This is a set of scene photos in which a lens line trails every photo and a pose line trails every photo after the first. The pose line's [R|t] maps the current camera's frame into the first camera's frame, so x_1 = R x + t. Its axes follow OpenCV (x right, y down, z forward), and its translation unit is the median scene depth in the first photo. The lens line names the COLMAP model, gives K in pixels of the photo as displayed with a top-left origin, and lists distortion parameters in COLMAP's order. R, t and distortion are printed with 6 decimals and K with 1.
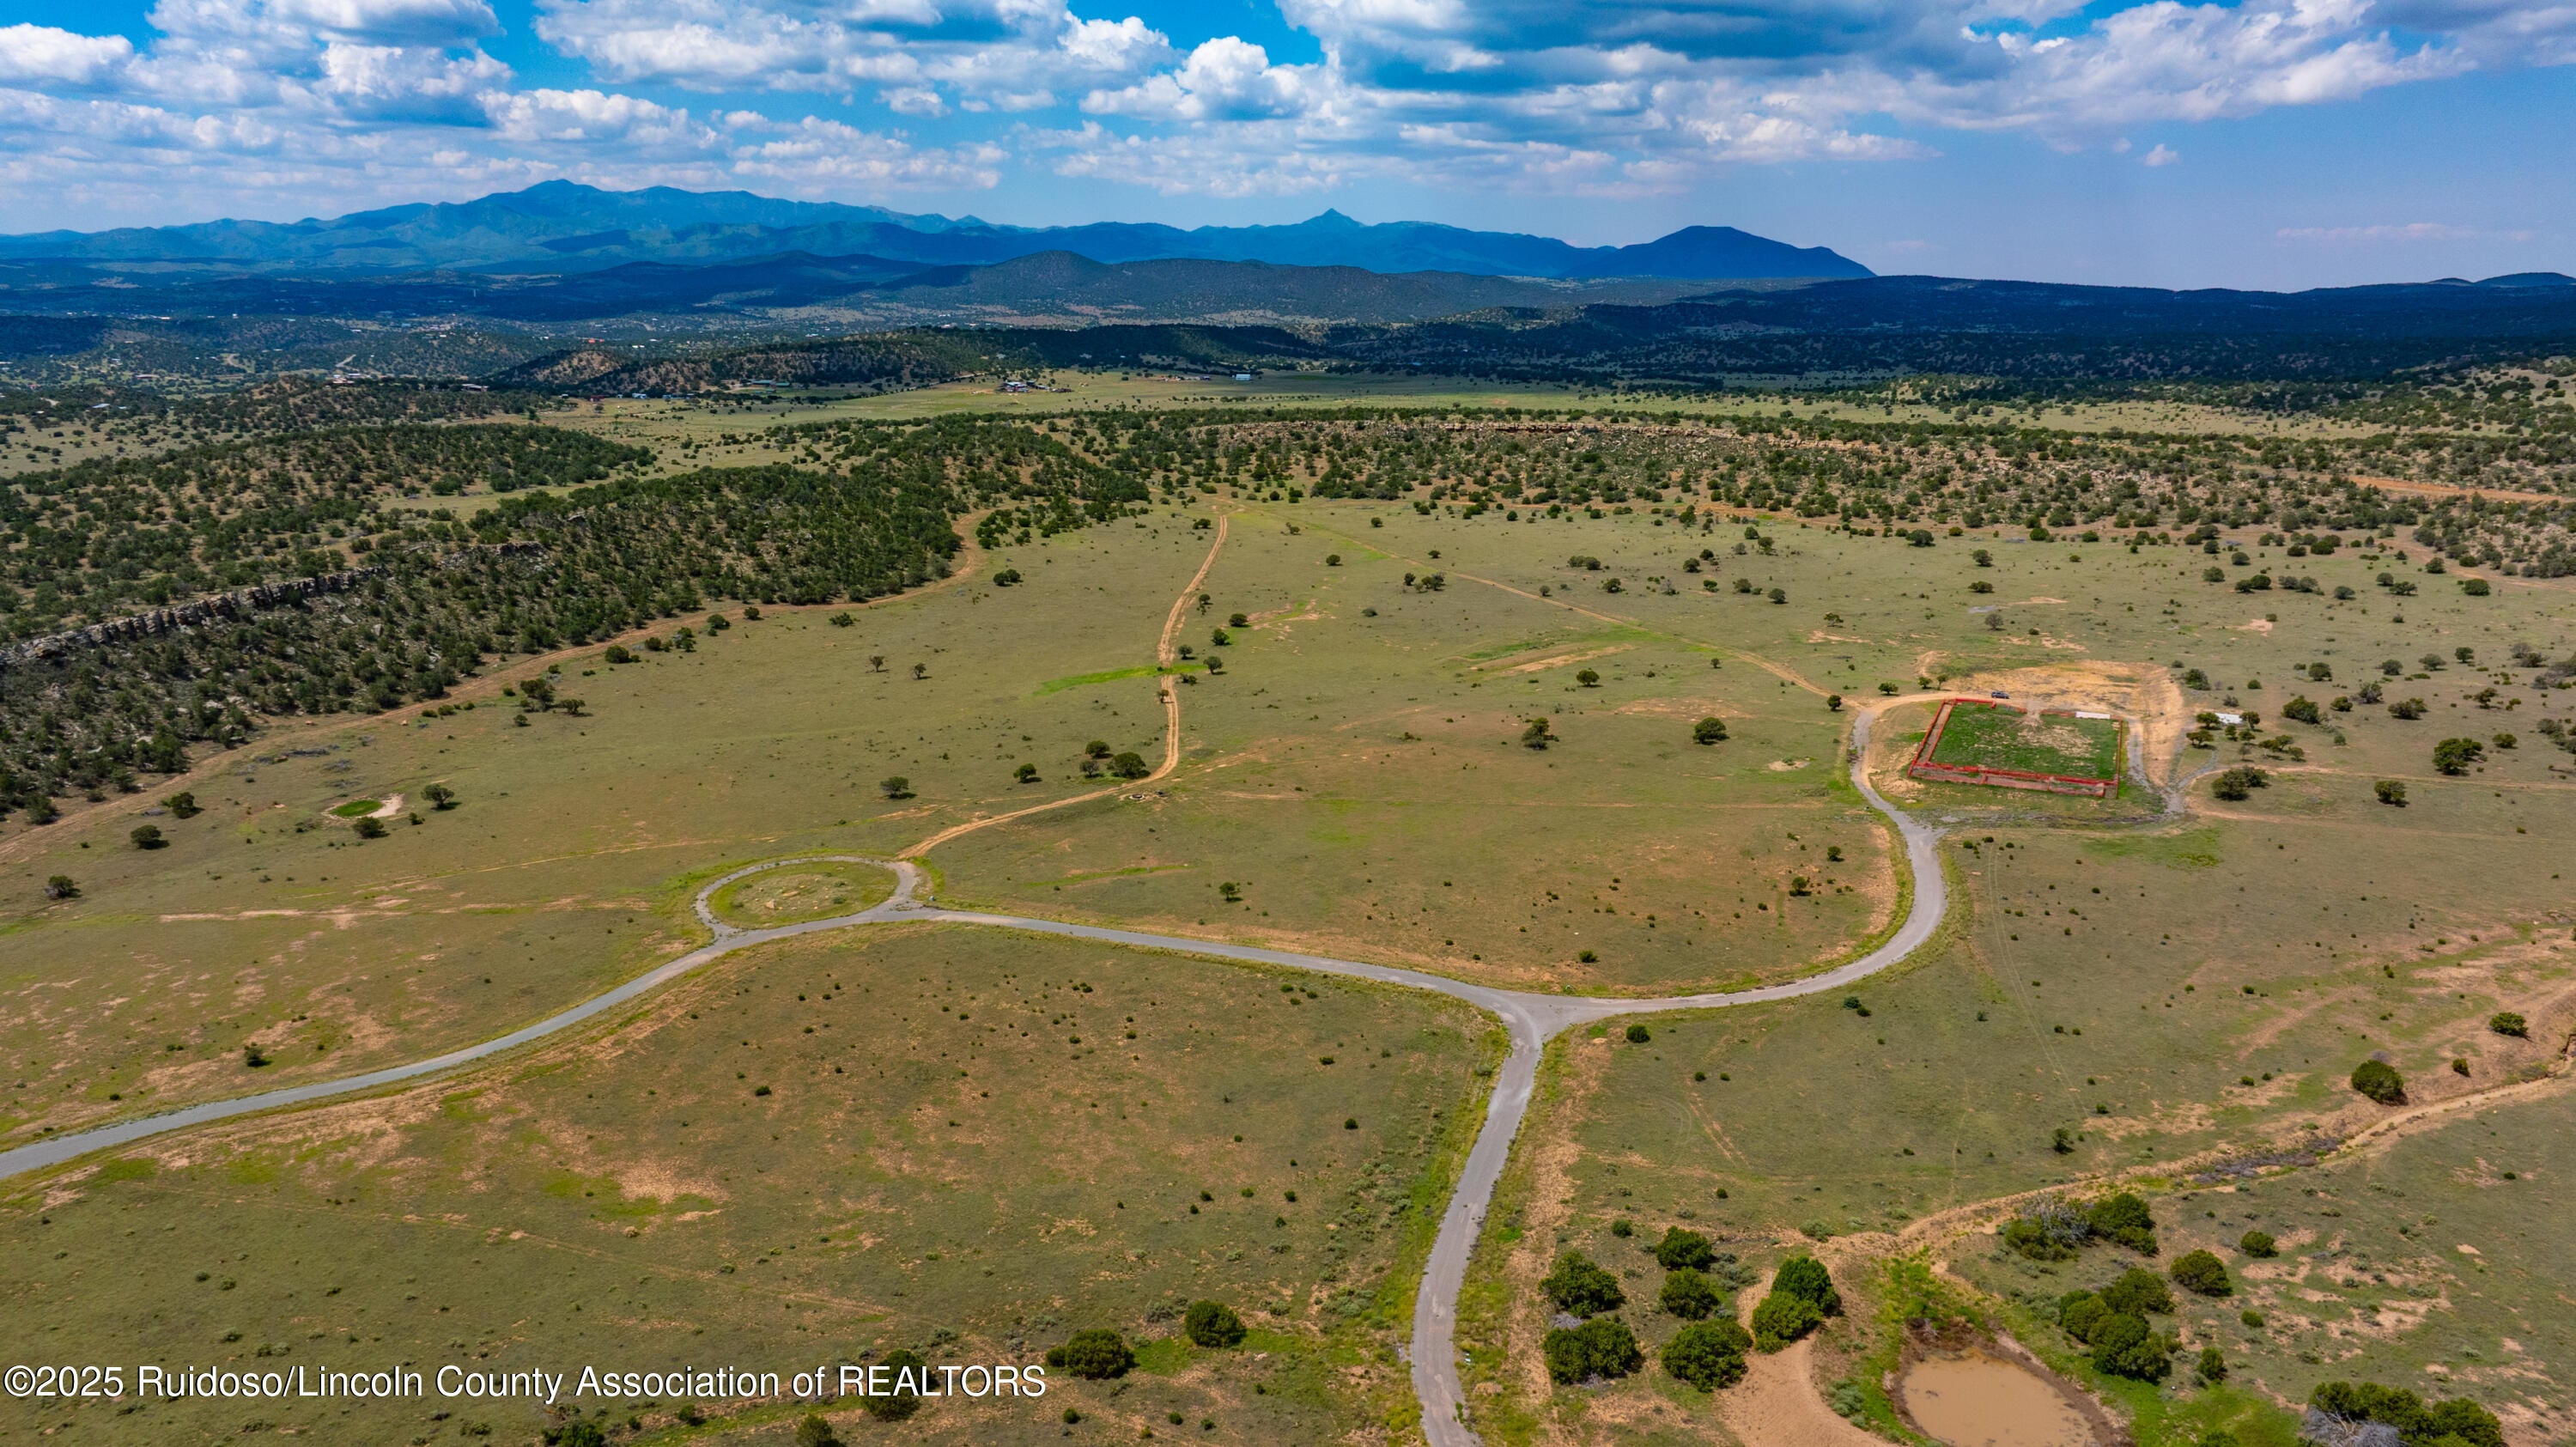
lens RADIAL K [[1797.1, 0, 1288.0], [0, 1797.1, 723.5], [0, 0, 1]] dist [-0.011501, -0.009375]
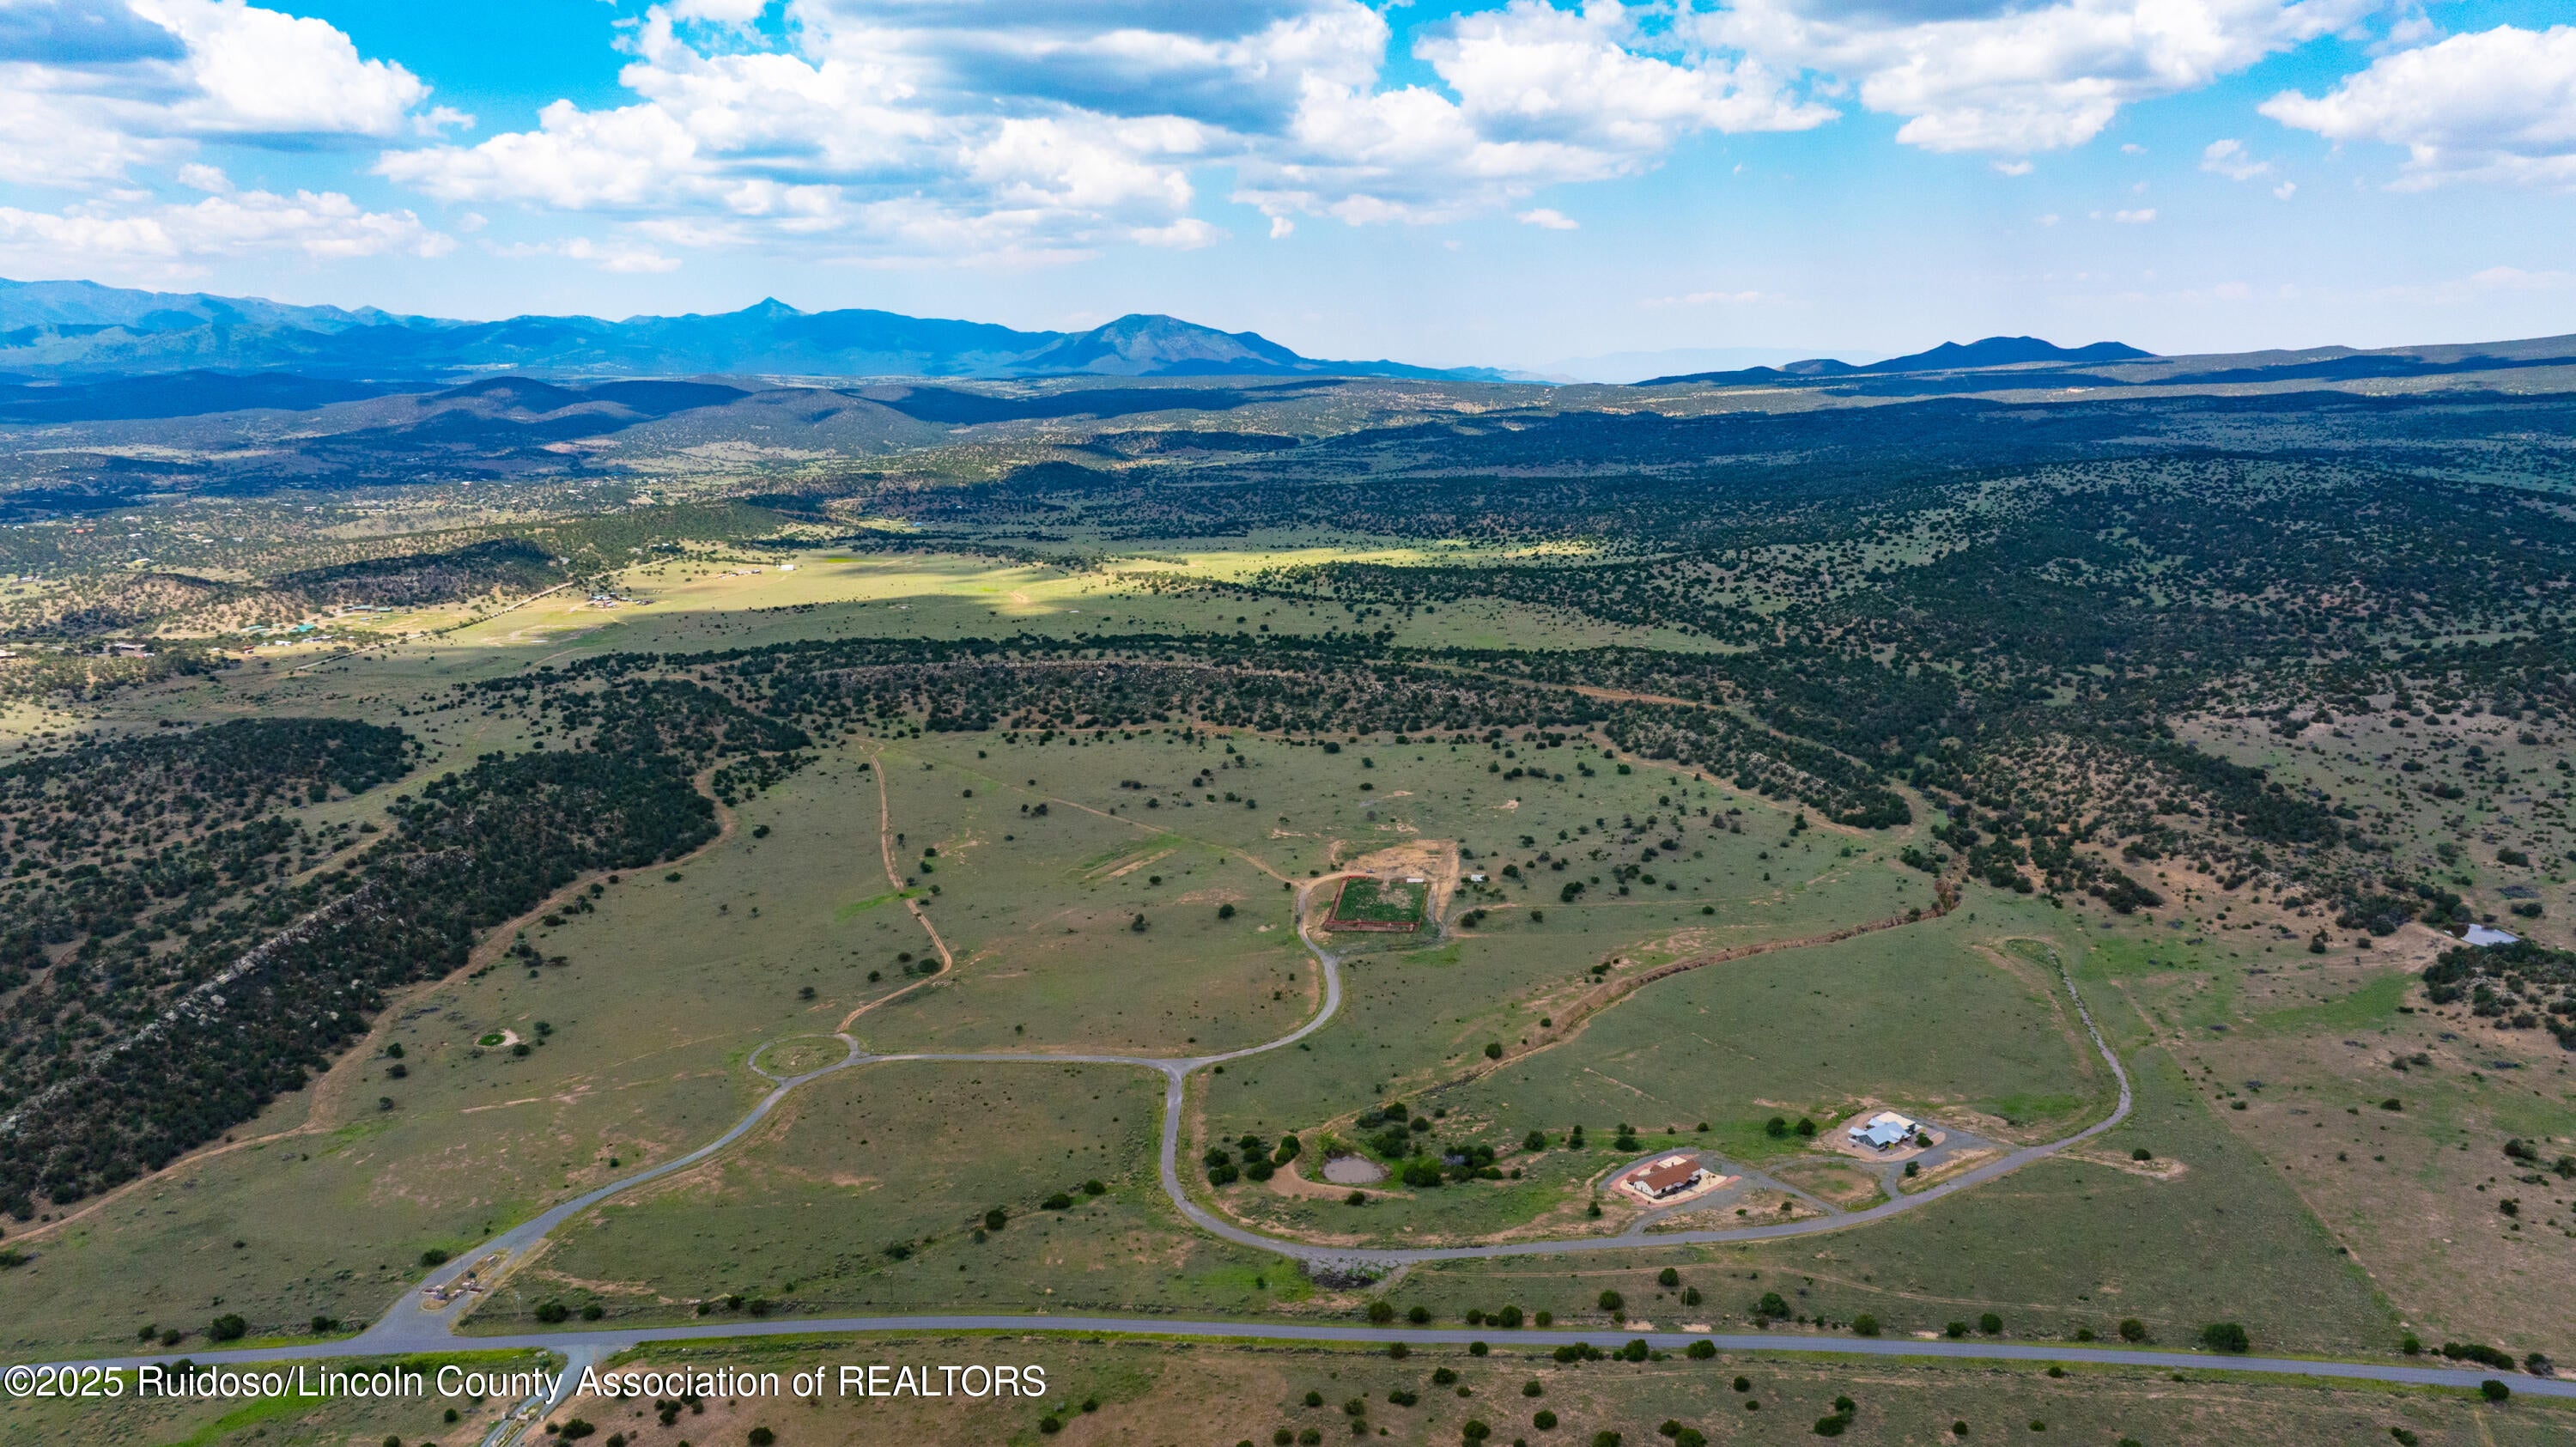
lens RADIAL K [[1797.1, 0, 1288.0], [0, 1797.1, 723.5], [0, 0, 1]] dist [-0.011501, -0.009375]
pose [[0.954968, -0.075384, 0.286972, -0.157581], [0.086288, 0.995943, -0.025522, -0.093225], [-0.283884, 0.049135, 0.957599, -0.573964]]
